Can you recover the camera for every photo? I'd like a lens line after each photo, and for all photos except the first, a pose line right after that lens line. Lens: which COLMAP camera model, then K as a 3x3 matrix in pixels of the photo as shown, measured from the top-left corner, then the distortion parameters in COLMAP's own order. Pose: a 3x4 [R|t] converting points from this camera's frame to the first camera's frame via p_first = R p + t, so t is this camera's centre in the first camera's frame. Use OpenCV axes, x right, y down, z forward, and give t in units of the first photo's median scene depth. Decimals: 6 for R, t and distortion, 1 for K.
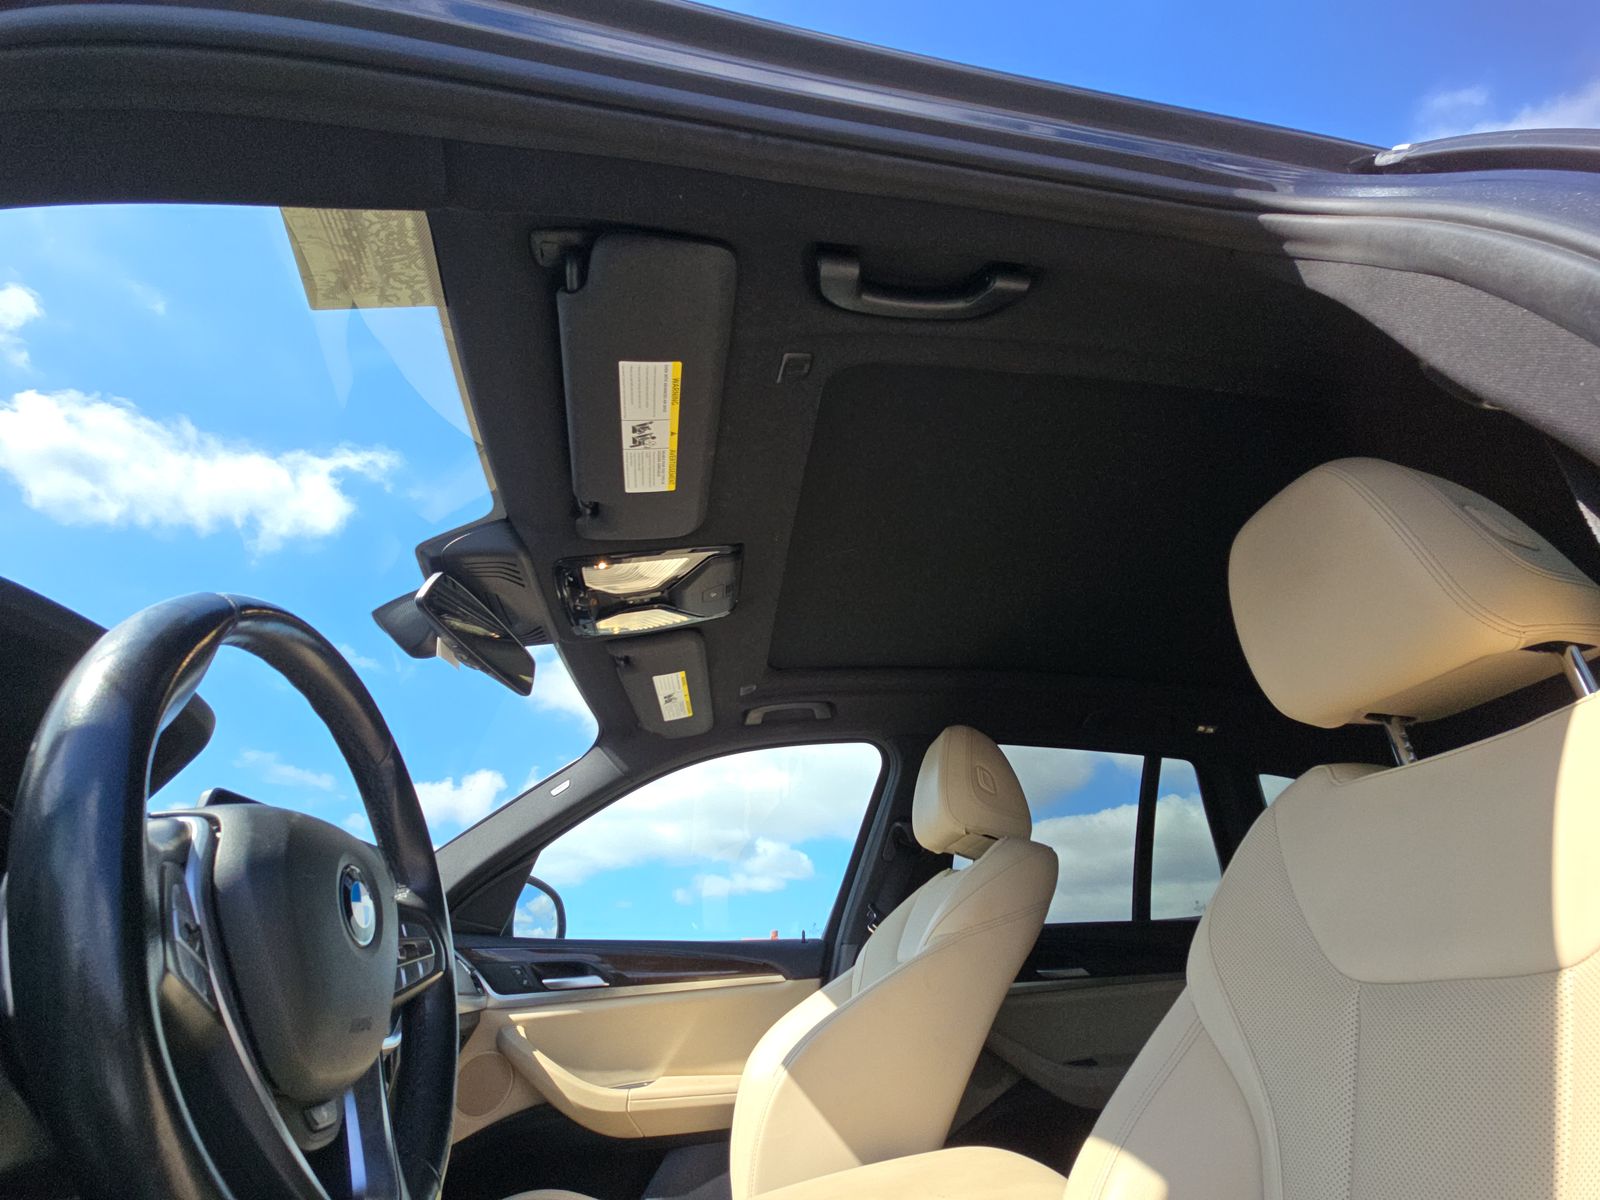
lens RADIAL K [[654.6, 0, 800.0], [0, 654.6, 600.0], [0, 0, 1]] dist [0.031460, -0.025959]
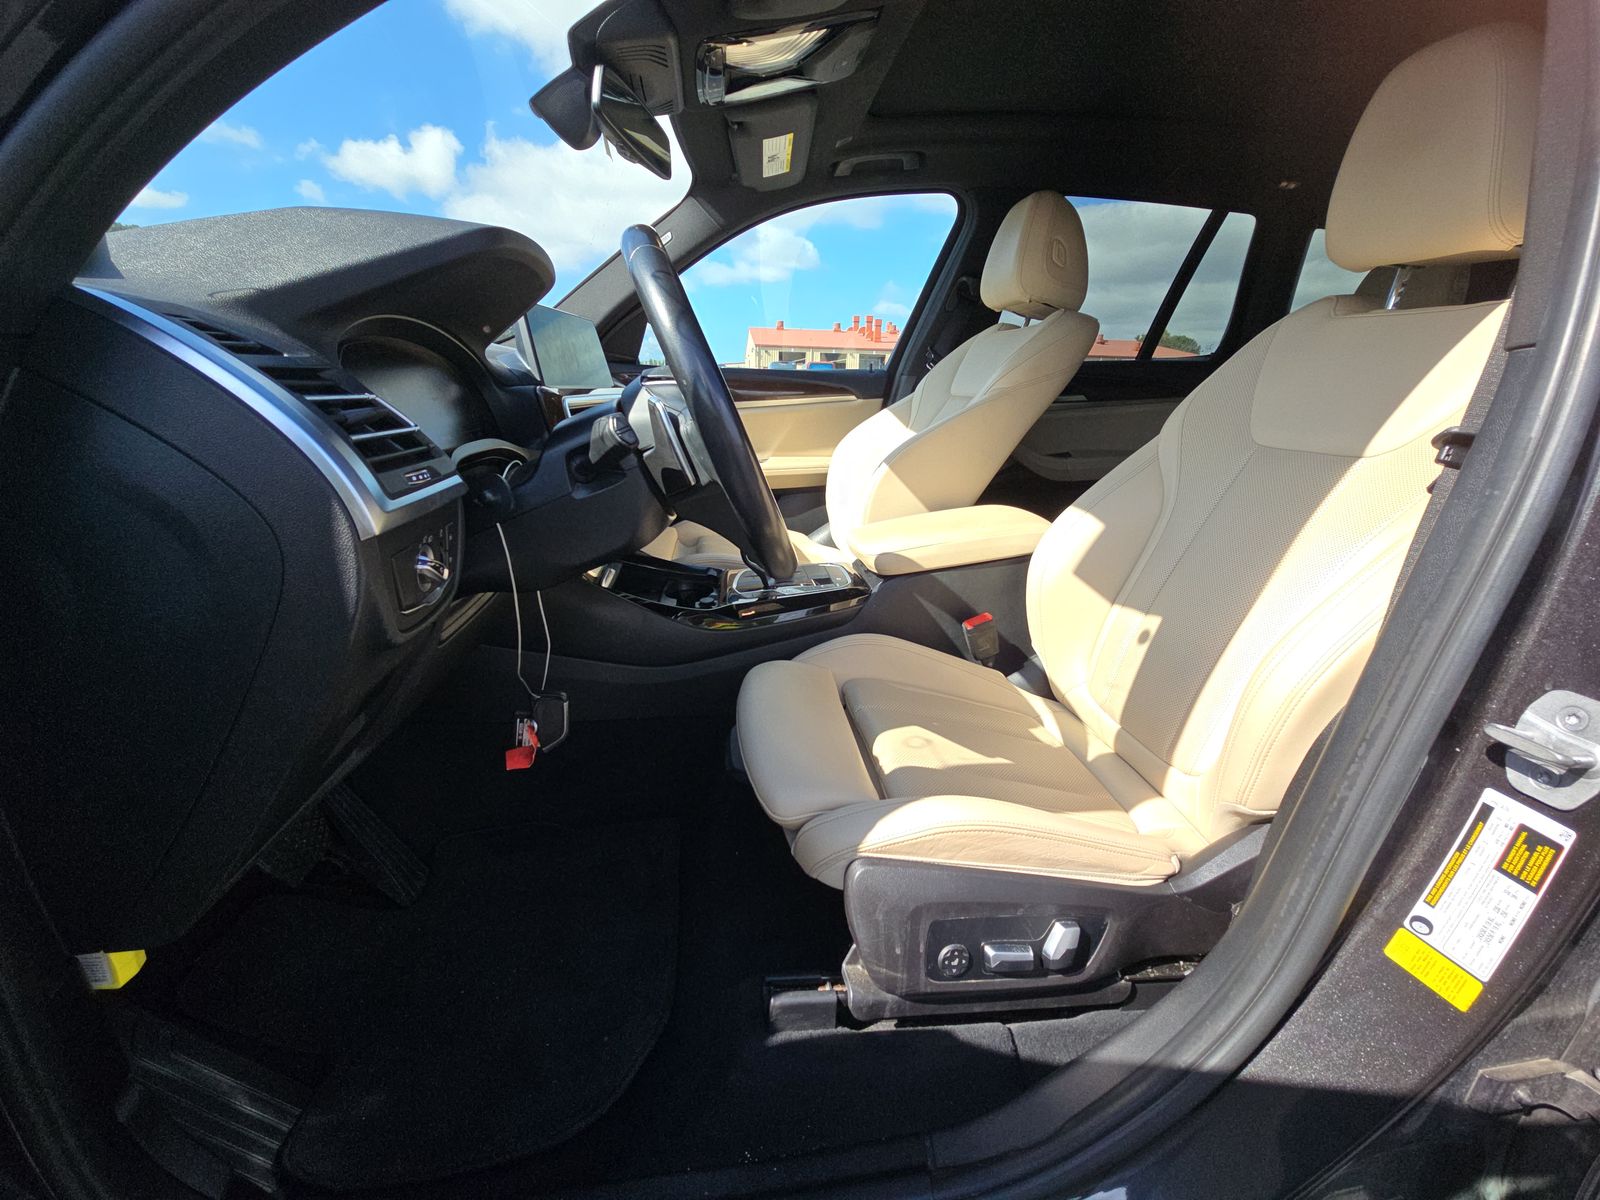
lens RADIAL K [[654.6, 0, 800.0], [0, 654.6, 600.0], [0, 0, 1]] dist [0.031460, -0.025959]
pose [[0.999812, 0.019110, 0.003349, -0.139397], [-0.014913, 0.646587, 0.762694, -0.179565], [0.012410, -0.762601, 0.646750, -0.176421]]
